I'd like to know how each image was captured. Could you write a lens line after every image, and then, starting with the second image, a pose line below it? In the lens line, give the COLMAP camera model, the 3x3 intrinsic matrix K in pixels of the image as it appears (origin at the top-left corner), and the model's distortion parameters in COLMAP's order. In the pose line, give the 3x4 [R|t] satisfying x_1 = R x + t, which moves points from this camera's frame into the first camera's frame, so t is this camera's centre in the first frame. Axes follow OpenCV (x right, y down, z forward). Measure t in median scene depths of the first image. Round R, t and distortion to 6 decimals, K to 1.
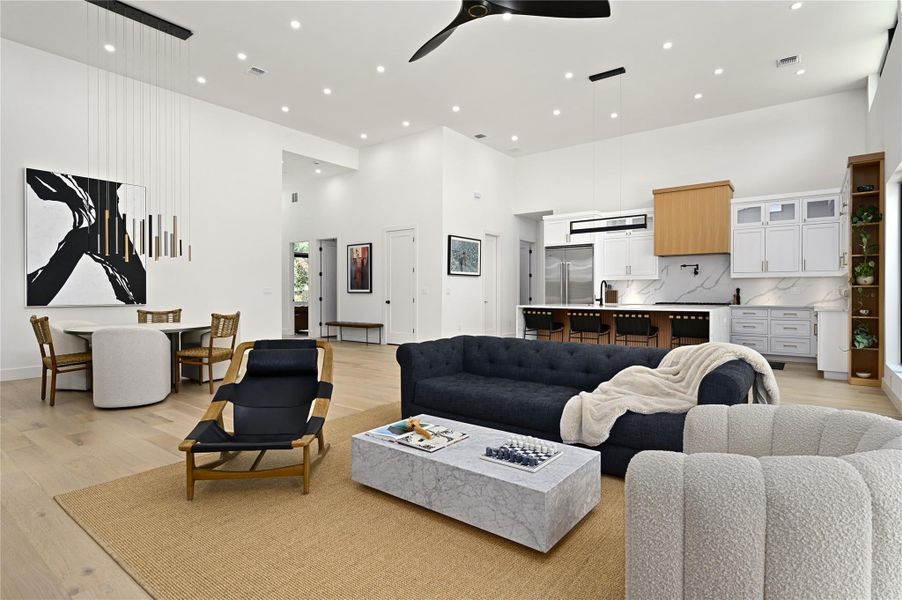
lens RADIAL K [[465.2, 0, 451.0], [0, 465.2, 296.5], [0, 0, 1]] dist [0.005817, -0.001670]
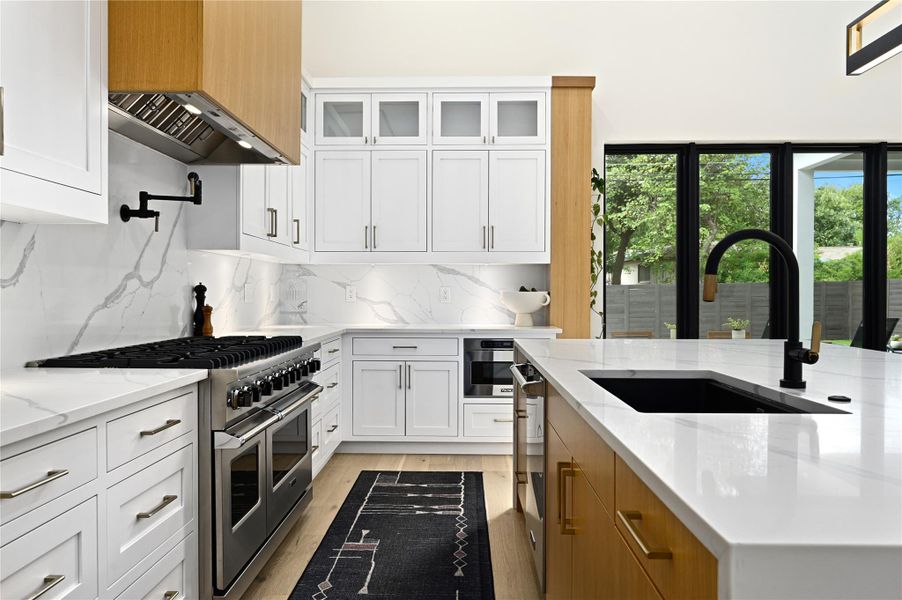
lens RADIAL K [[630.2, 0, 451.6], [0, 630.2, 305.4], [0, 0, 1]] dist [-0.008987, 0.010927]
pose [[-0.594660, -0.016215, 0.803814, 0.200202], [0.004864, 0.999706, 0.023765, -0.013434], [-0.803962, 0.018041, -0.594406, 1.113138]]
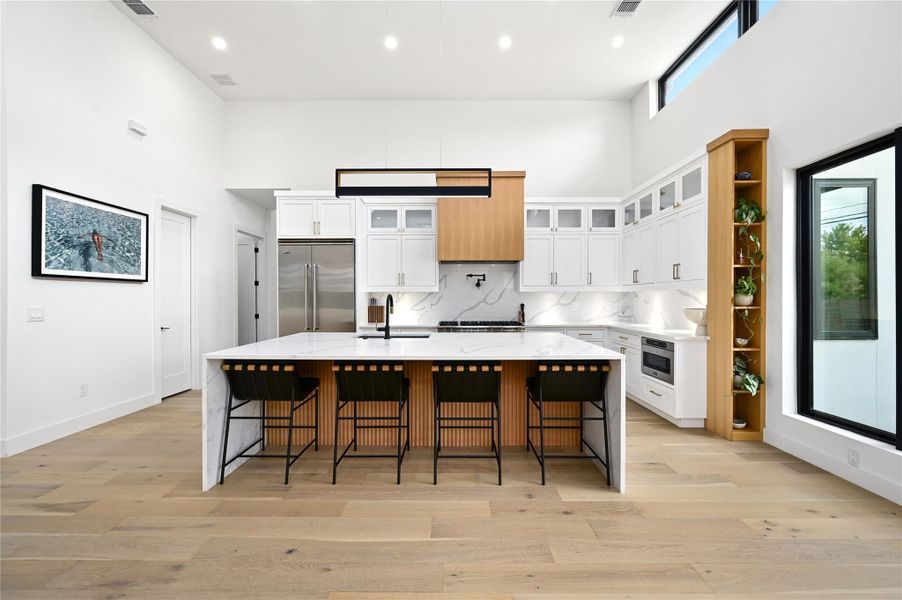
lens RADIAL K [[356.5, 0, 451.1], [0, 356.5, 301.8], [0, 0, 1]] dist [-0.002499, 0.000360]
pose [[0.797471, -0.006809, 0.603319, 0.113680], [0.006633, 0.999975, 0.002518, -0.024012], [-0.603321, 0.001994, 0.797496, 0.556331]]
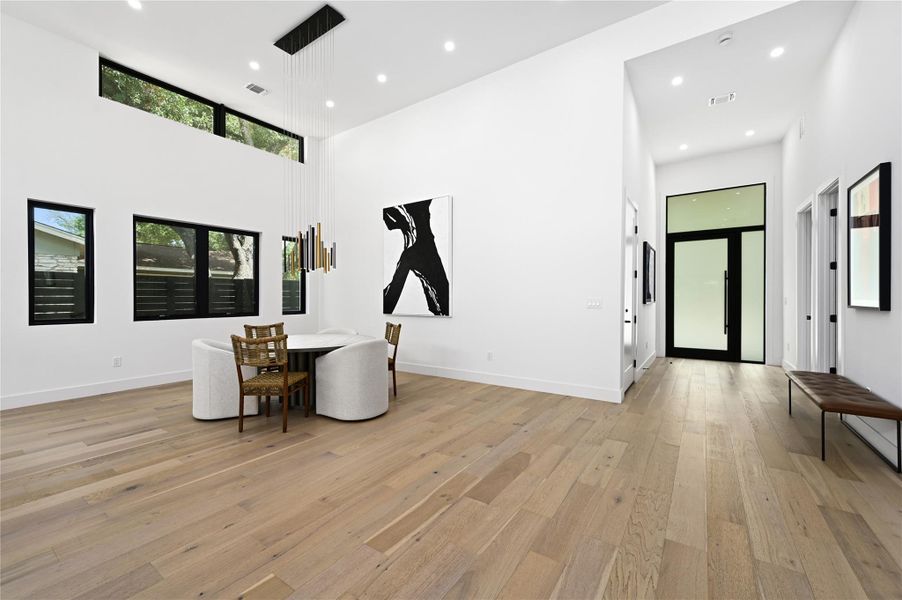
lens RADIAL K [[365.2, 0, 453.3], [0, 365.2, 298.6], [0, 0, 1]] dist [-0.000686, 0.001292]
pose [[0.055189, 0.002803, -0.998472, 0.092587], [-0.006349, 0.999977, 0.002456, -0.018899], [0.998456, 0.006204, 0.055205, 0.826421]]
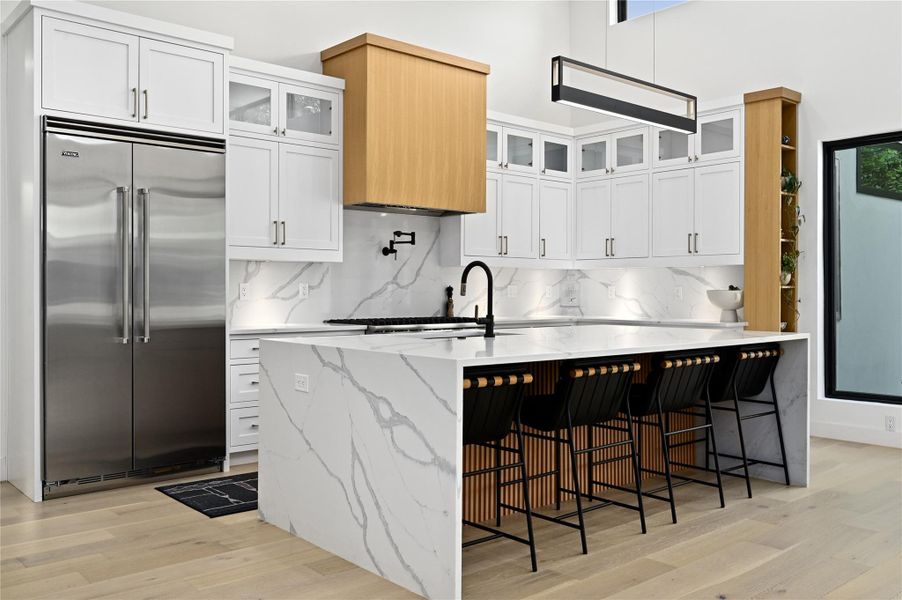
lens RADIAL K [[781.1, 0, 451.8], [0, 781.1, 295.1], [0, 0, 1]] dist [-0.002817, -0.013111]
pose [[0.198874, -0.004805, 0.980013, -0.202363], [0.006395, 0.999973, 0.003605, -0.011686], [-0.980004, 0.005550, 0.198899, 0.834640]]
